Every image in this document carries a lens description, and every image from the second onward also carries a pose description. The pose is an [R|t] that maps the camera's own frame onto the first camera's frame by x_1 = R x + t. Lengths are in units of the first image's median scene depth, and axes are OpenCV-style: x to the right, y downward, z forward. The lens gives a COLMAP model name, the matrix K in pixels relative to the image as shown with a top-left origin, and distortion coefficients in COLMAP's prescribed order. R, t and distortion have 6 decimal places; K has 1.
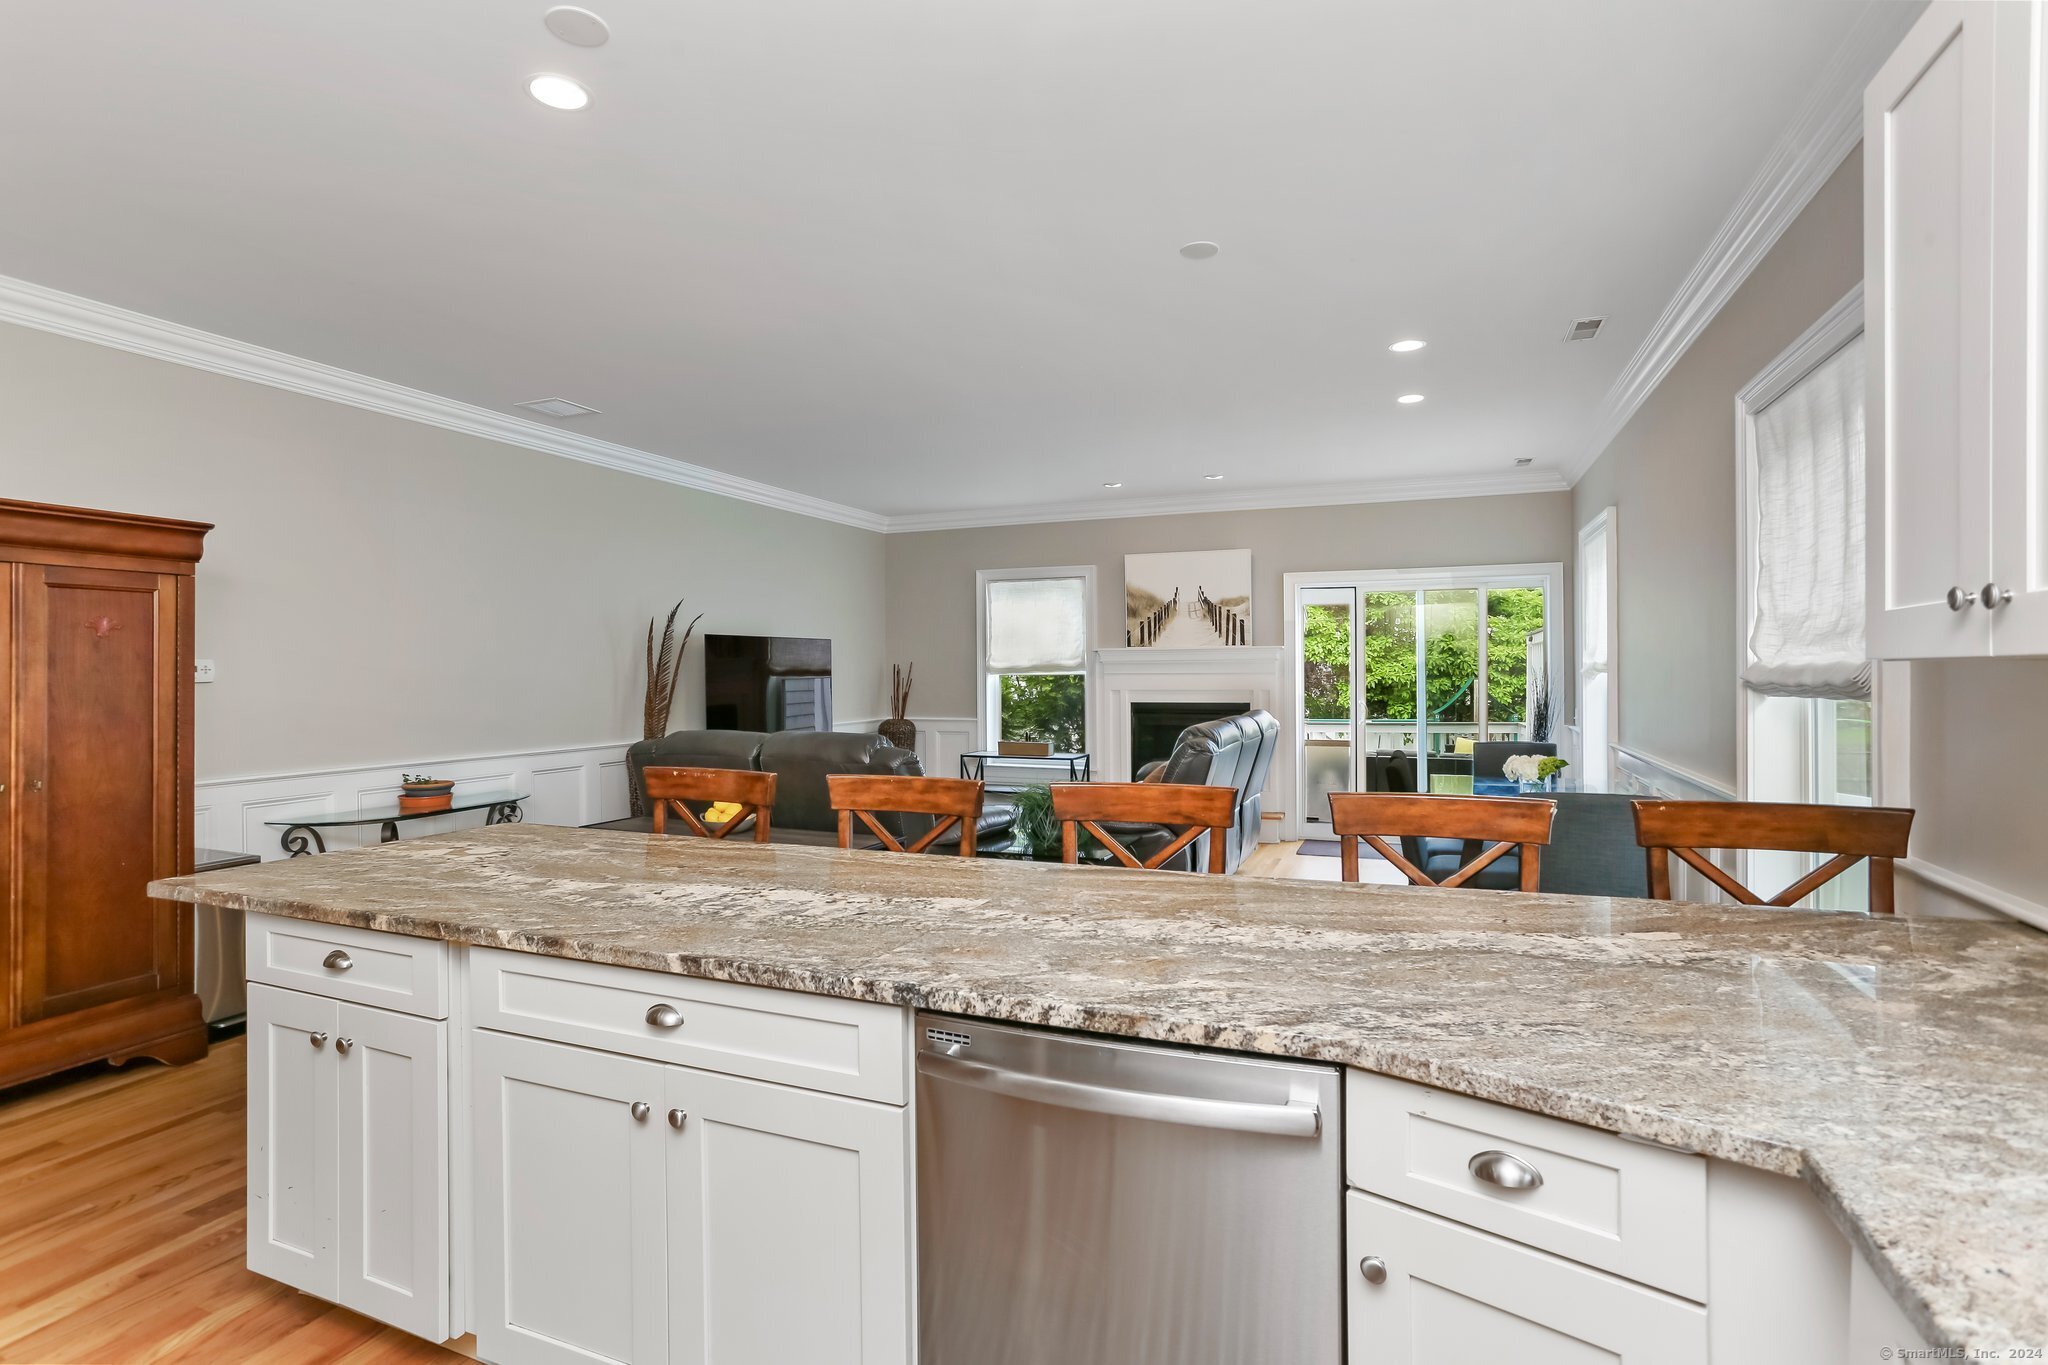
lens RADIAL K [[987.9, 0, 990.6], [0, 987.9, 648.8], [0, 0, 1]] dist [-0.043310, 0.021519]
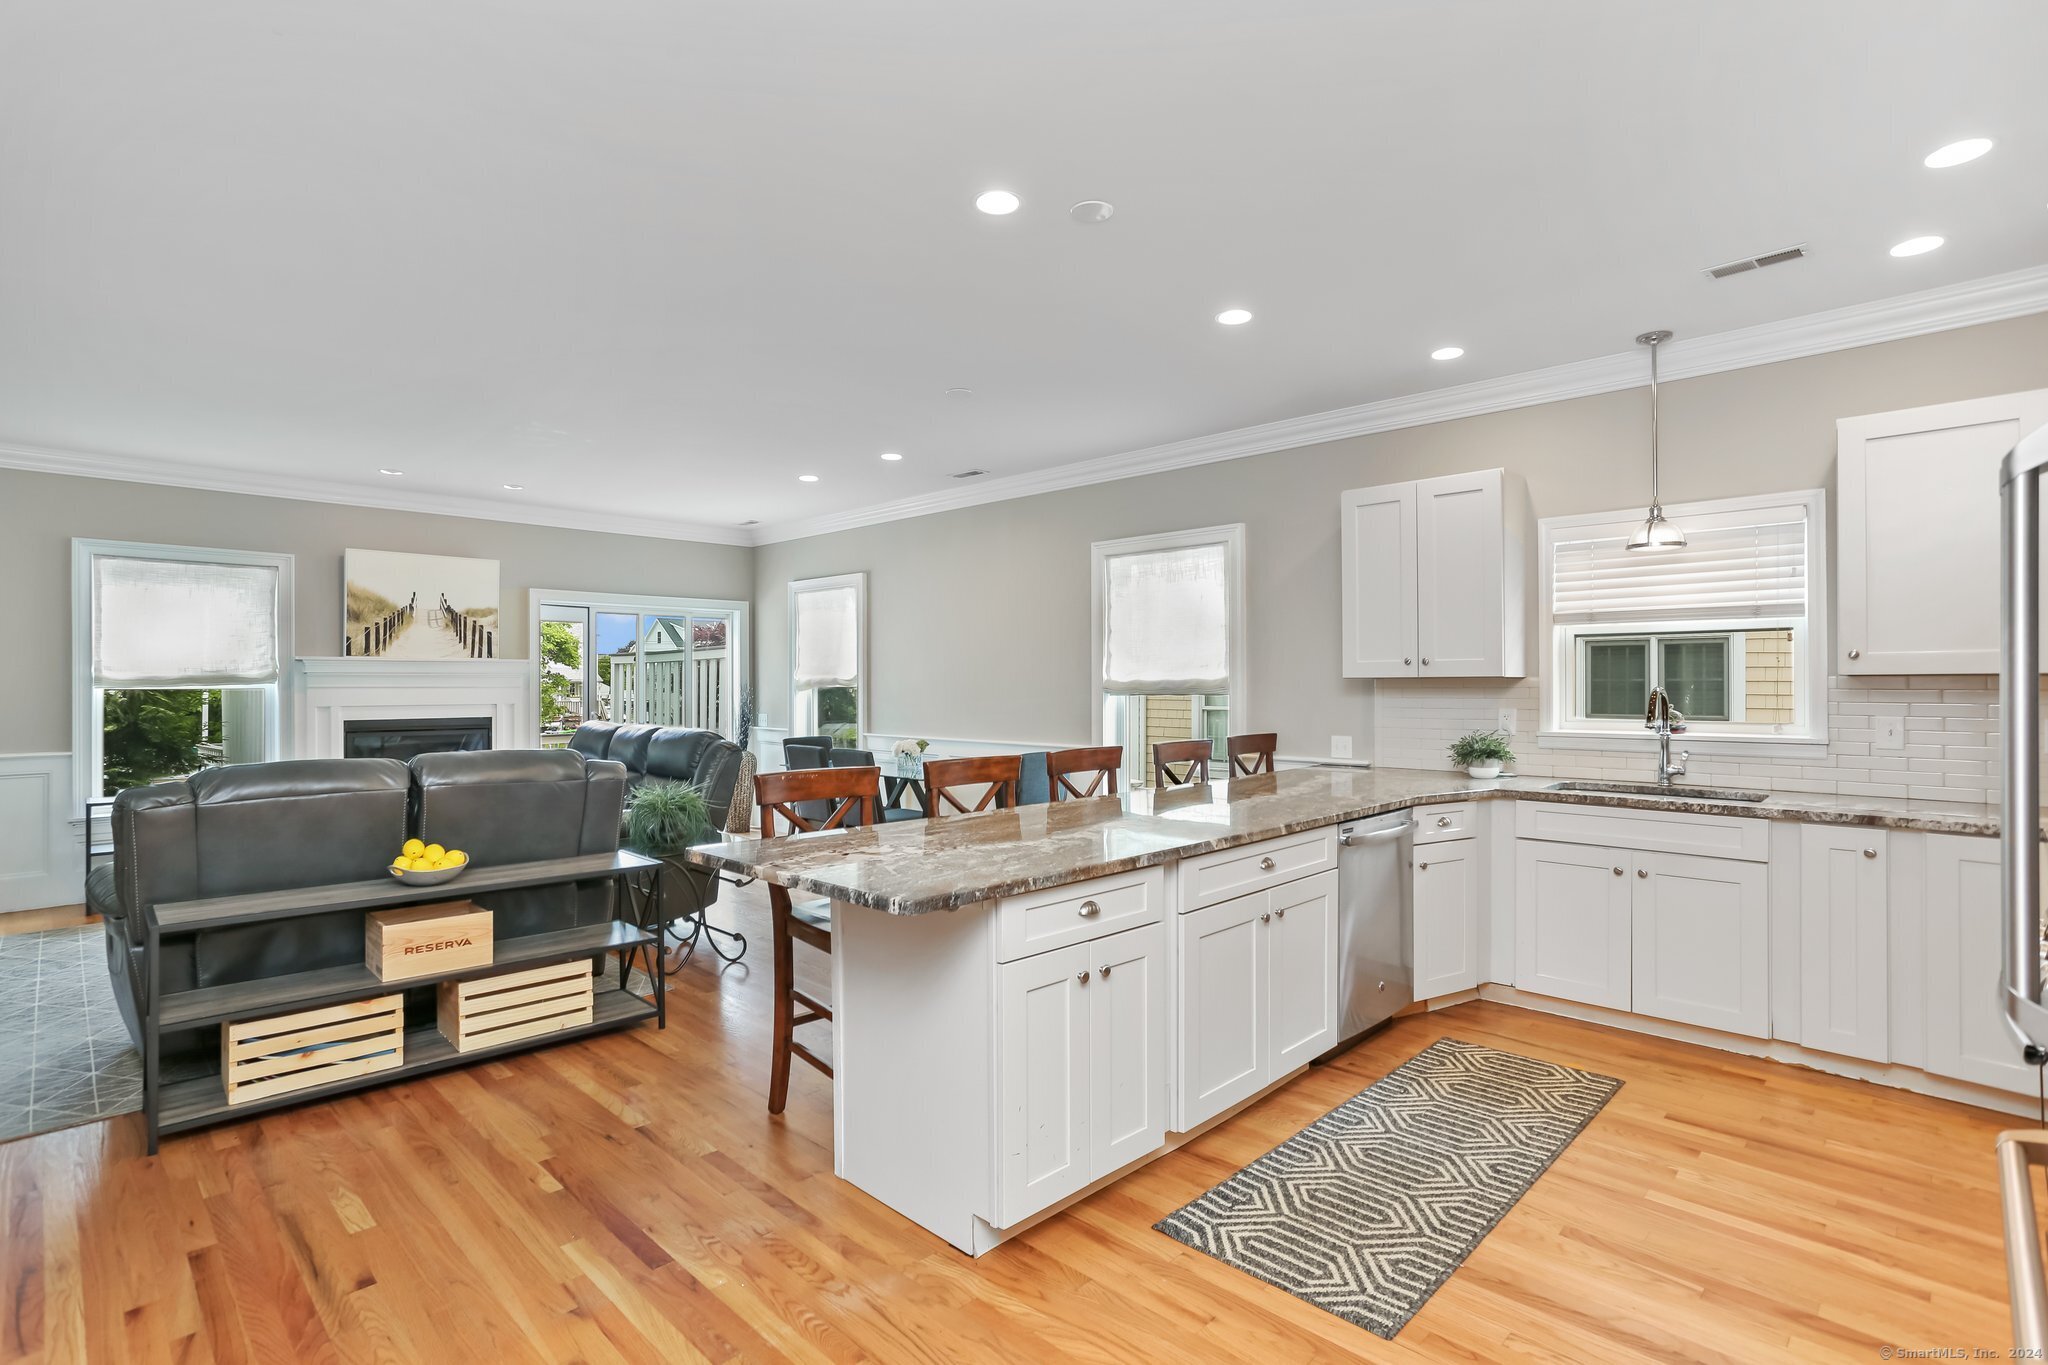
lens RADIAL K [[987.9, 0, 1020.4], [0, 987.9, 684.8], [0, 0, 1]] dist [-0.043310, 0.021519]
pose [[0.352374, -0.000692, 0.935859, -0.456430], [-0.022496, 0.999705, 0.009210, 0.002625], [-0.935589, -0.024298, 0.352254, 0.150783]]
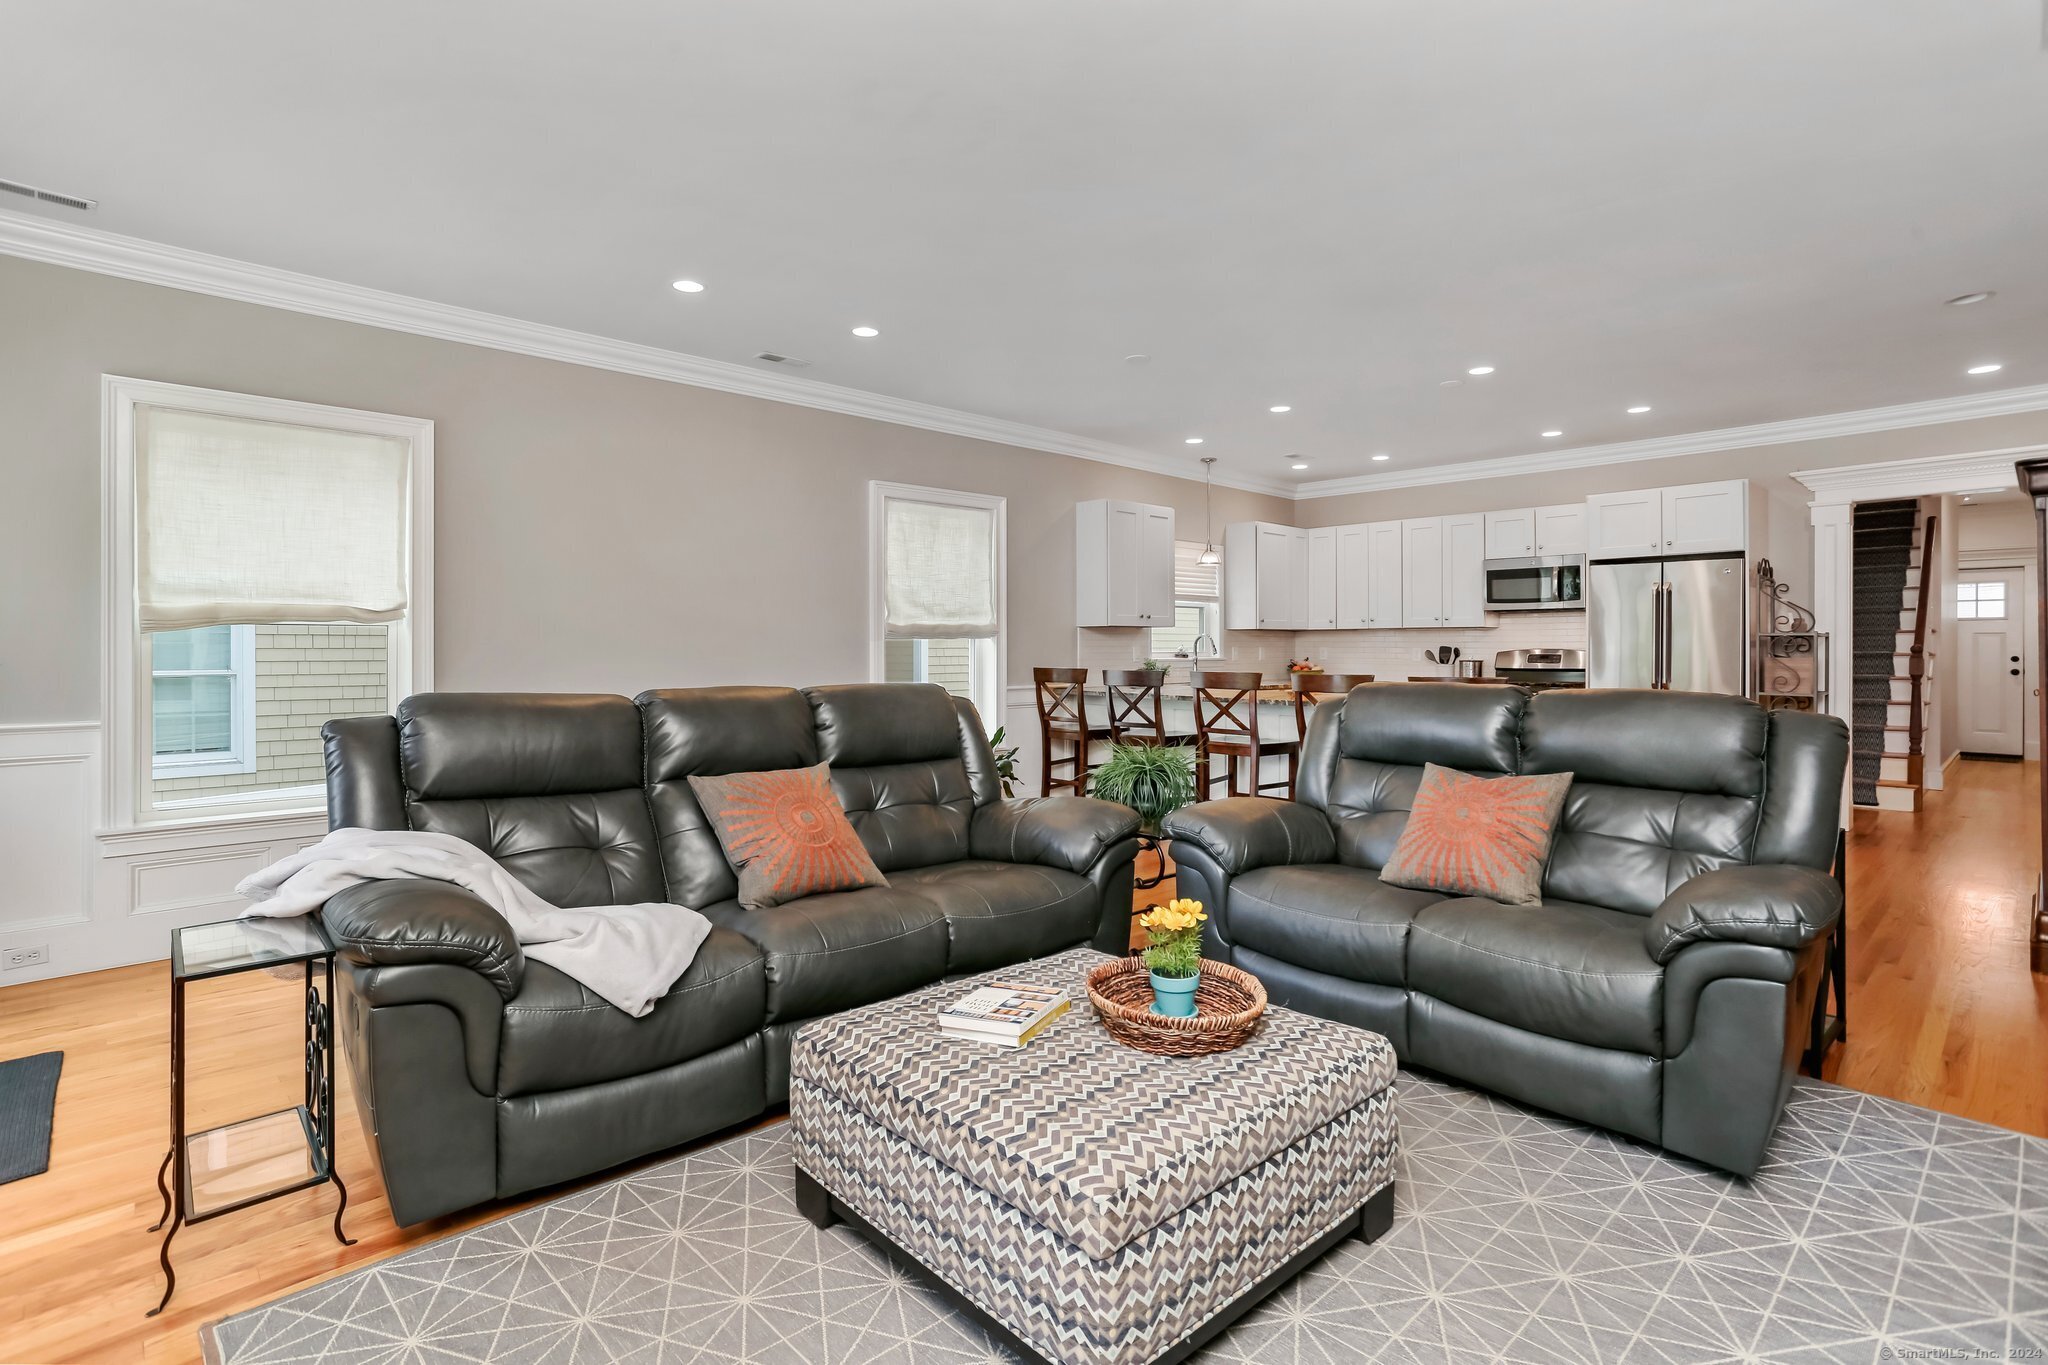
lens RADIAL K [[987.9, 0, 1019.0], [0, 987.9, 662.2], [0, 0, 1]] dist [-0.043310, 0.021519]
pose [[-0.919748, -0.001225, 0.392507, -0.103086], [-0.005496, 0.999937, -0.009759, 0.040230], [-0.392471, -0.011133, -0.919697, 1.009894]]
